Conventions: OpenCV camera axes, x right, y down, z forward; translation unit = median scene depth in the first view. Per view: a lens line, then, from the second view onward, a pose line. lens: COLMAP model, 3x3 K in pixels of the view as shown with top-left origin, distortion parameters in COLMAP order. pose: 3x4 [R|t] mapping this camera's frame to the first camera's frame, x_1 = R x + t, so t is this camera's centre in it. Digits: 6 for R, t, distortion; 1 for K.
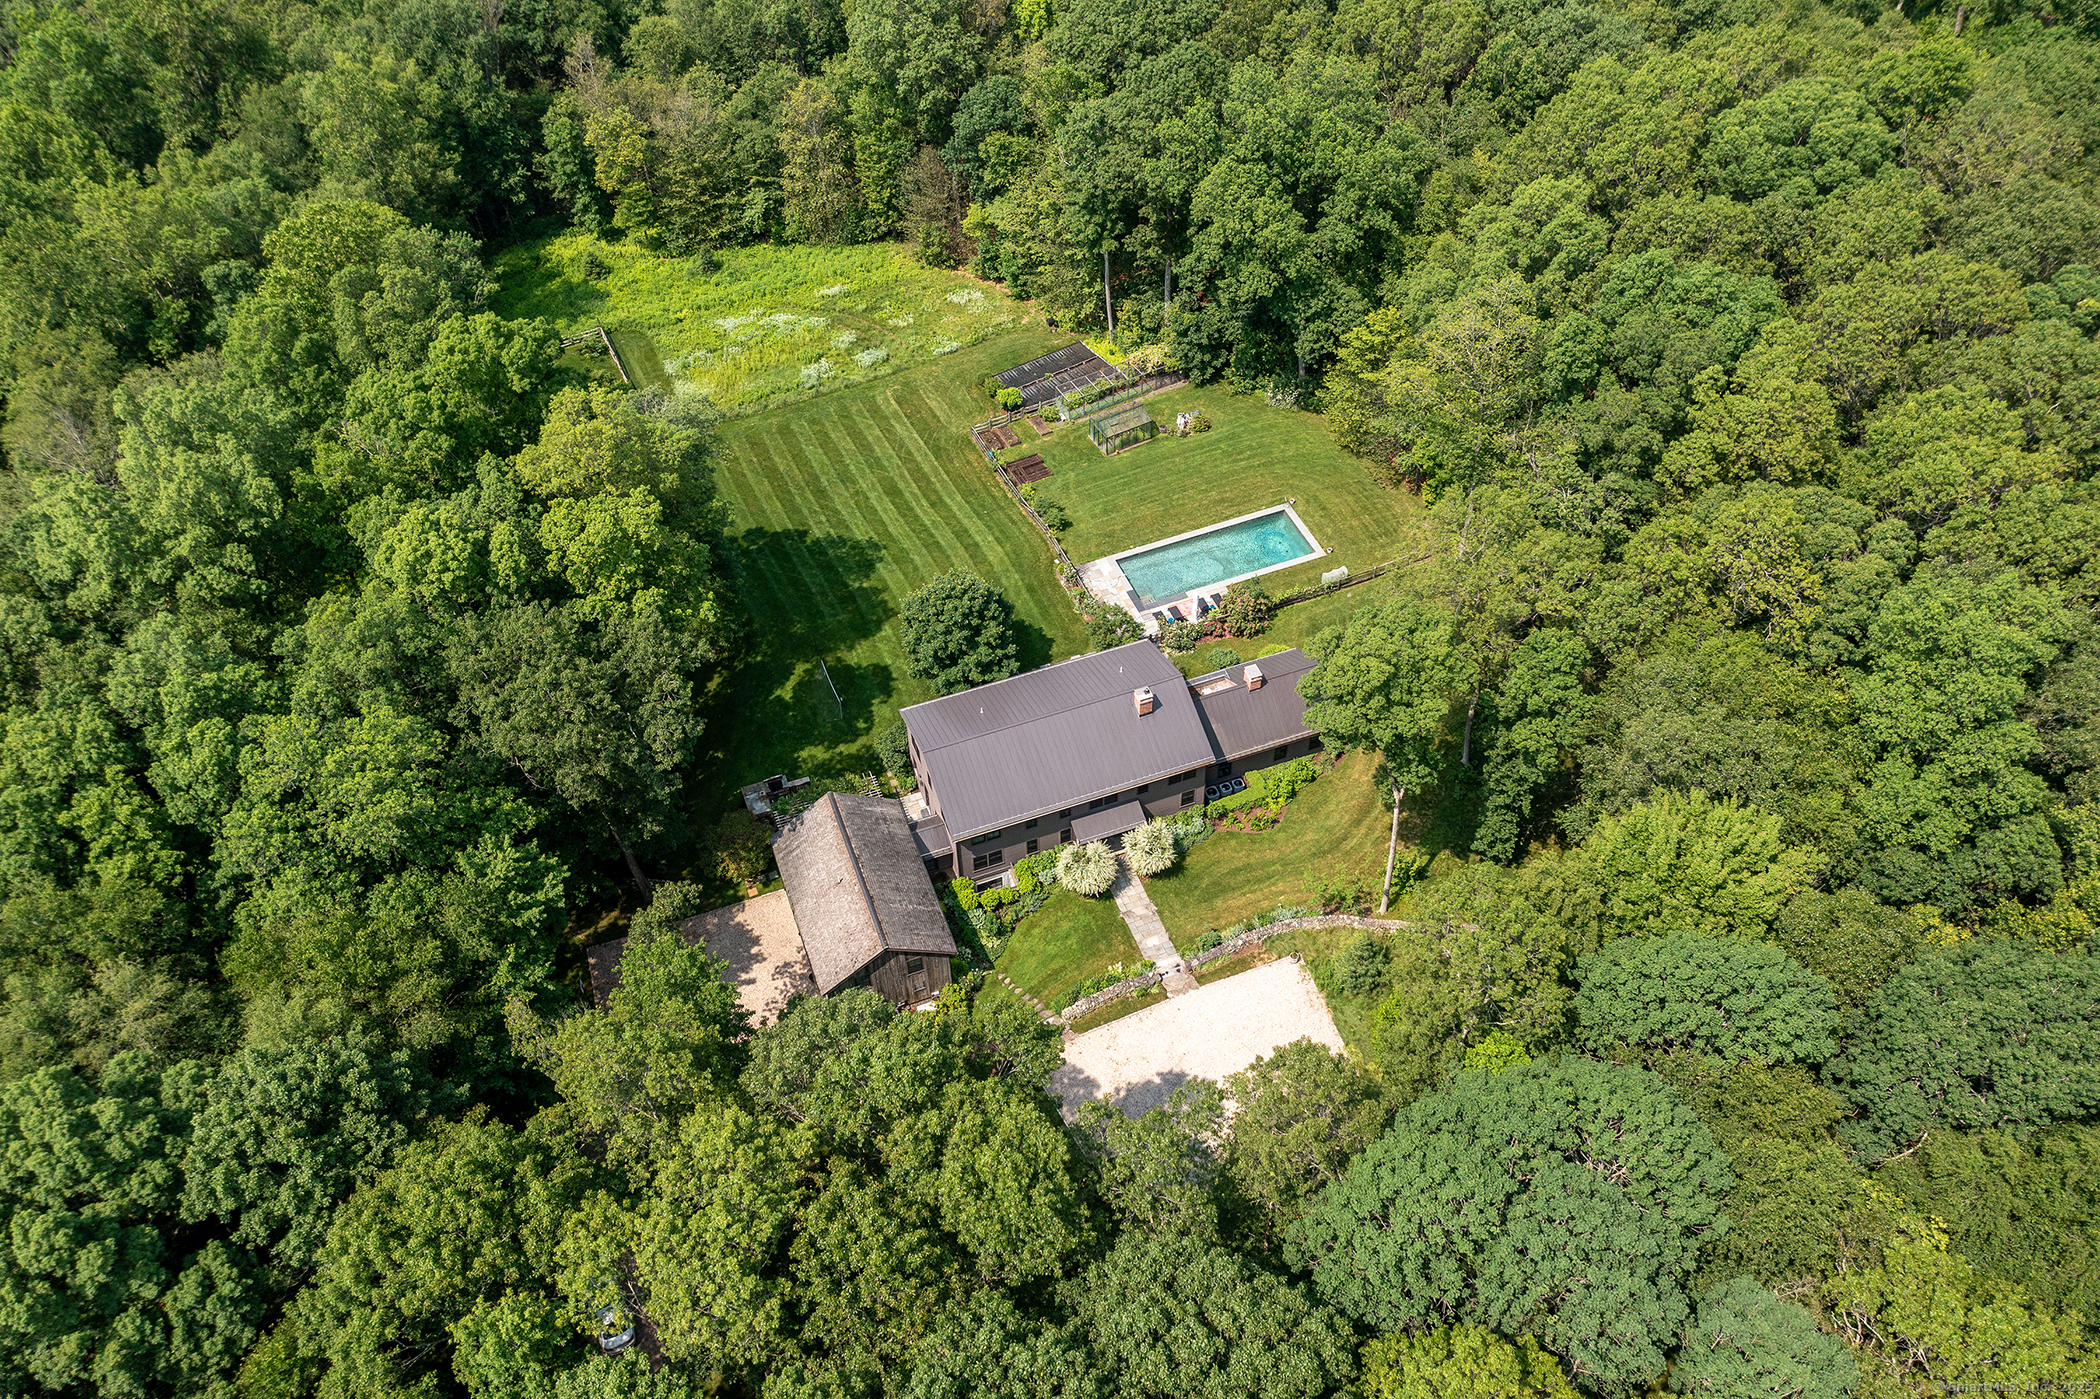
lens RADIAL K [[1691.4, 0, 1050.0], [0, 1691.4, 699.5], [0, 0, 1]] dist [-0.003846, 0.006042]
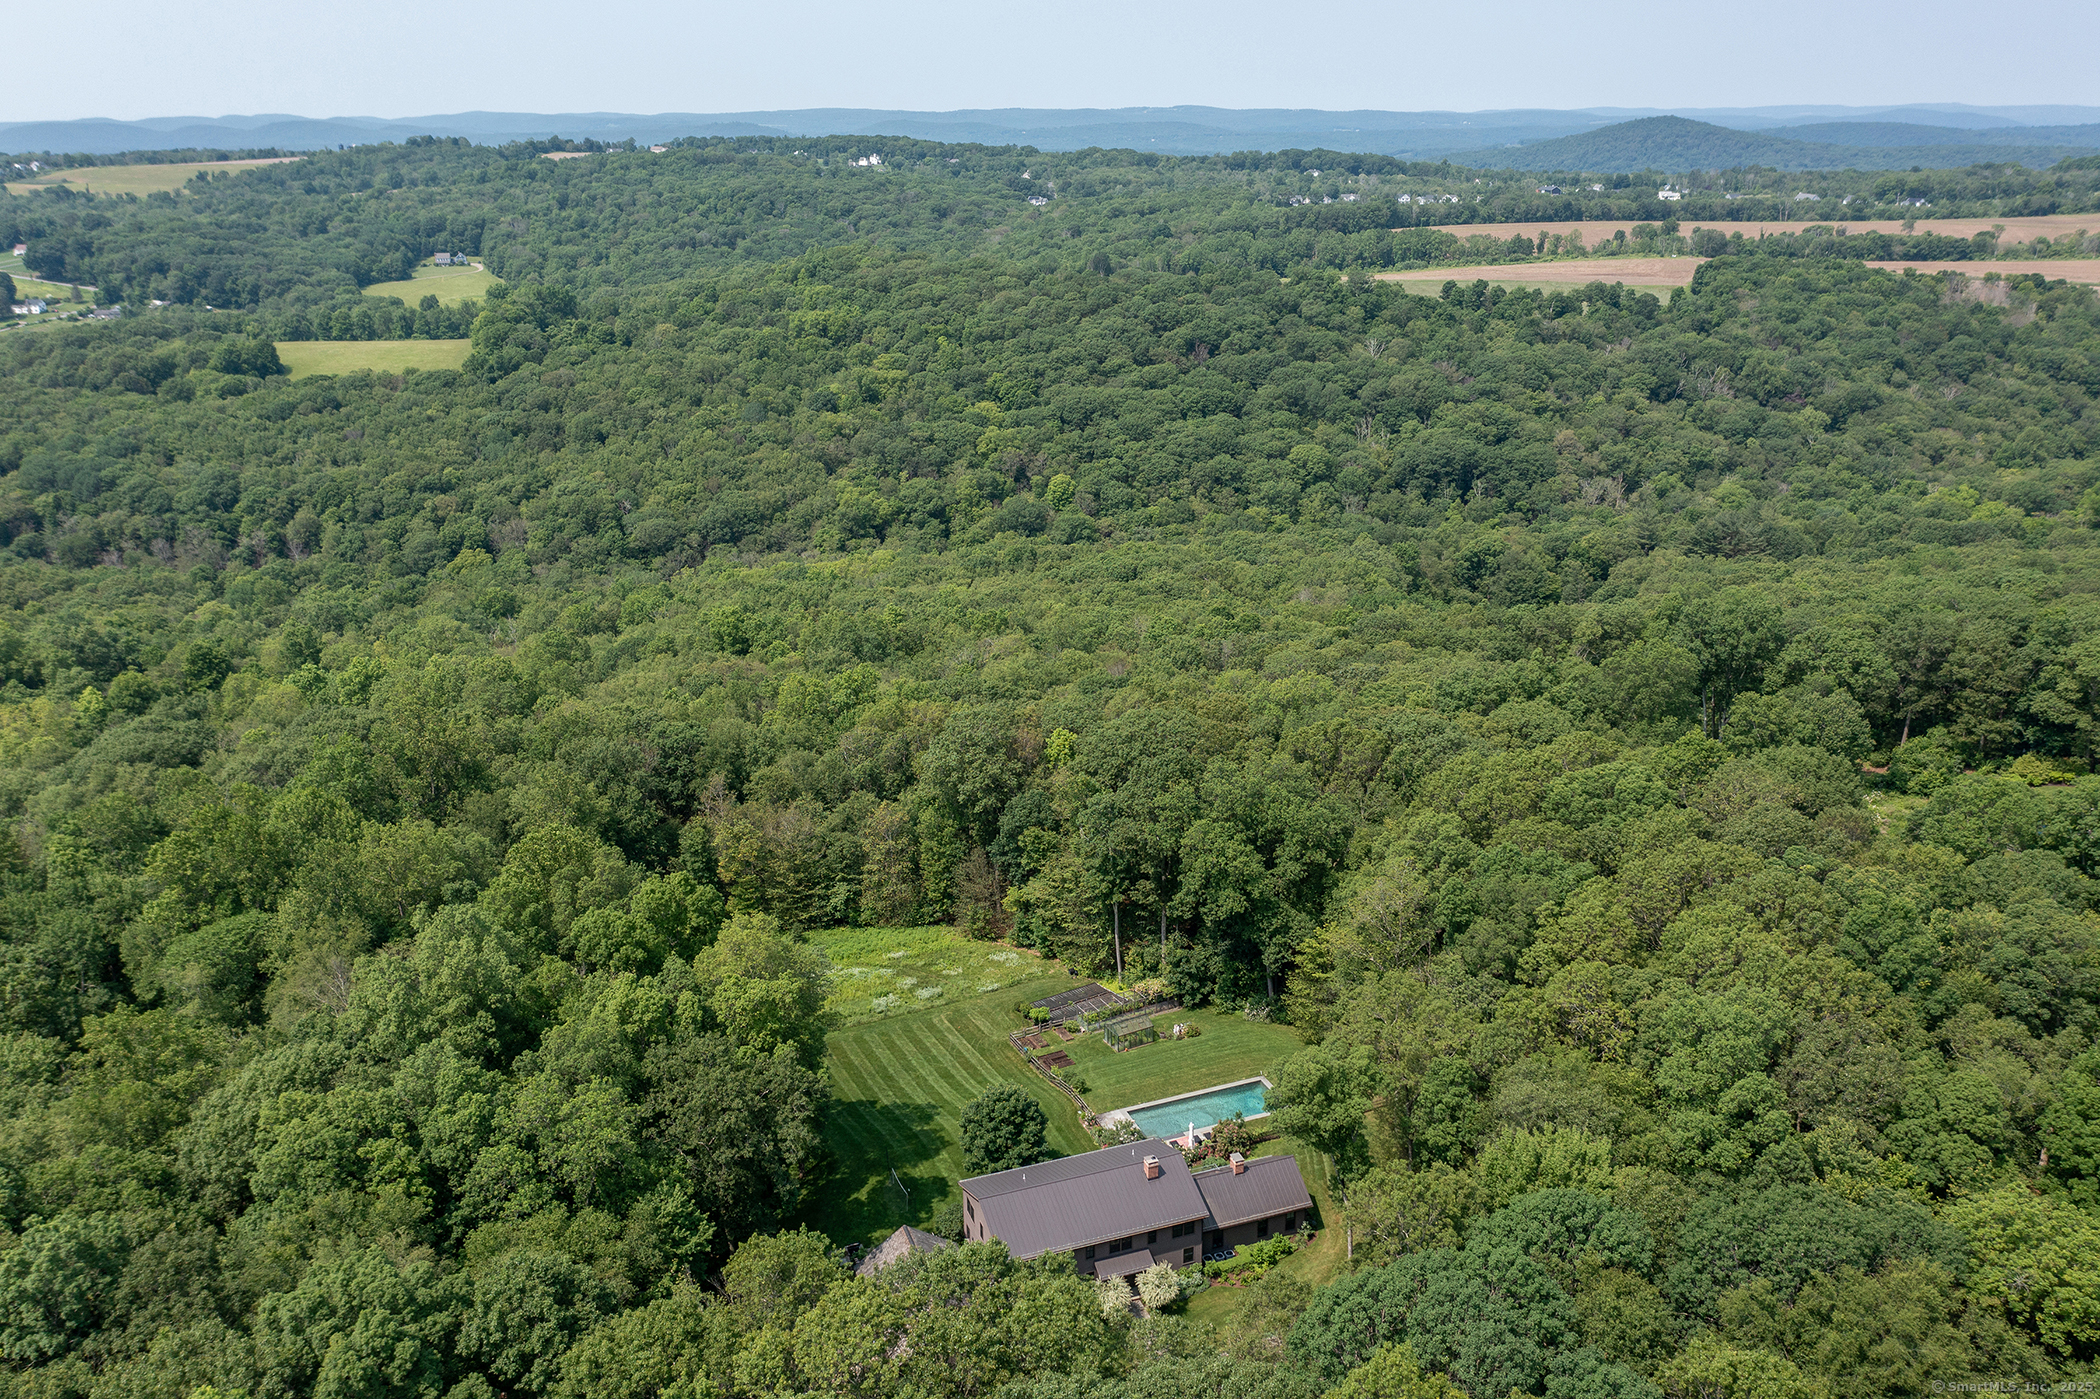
lens RADIAL K [[1691.4, 0, 1050.0], [0, 1691.4, 699.5], [0, 0, 1]] dist [-0.003846, 0.006042]
pose [[0.999936, 0.011091, -0.002053, -0.017509], [-0.010659, 0.869557, -0.493717, 0.253136], [-0.003691, 0.493708, 0.869620, -0.222071]]
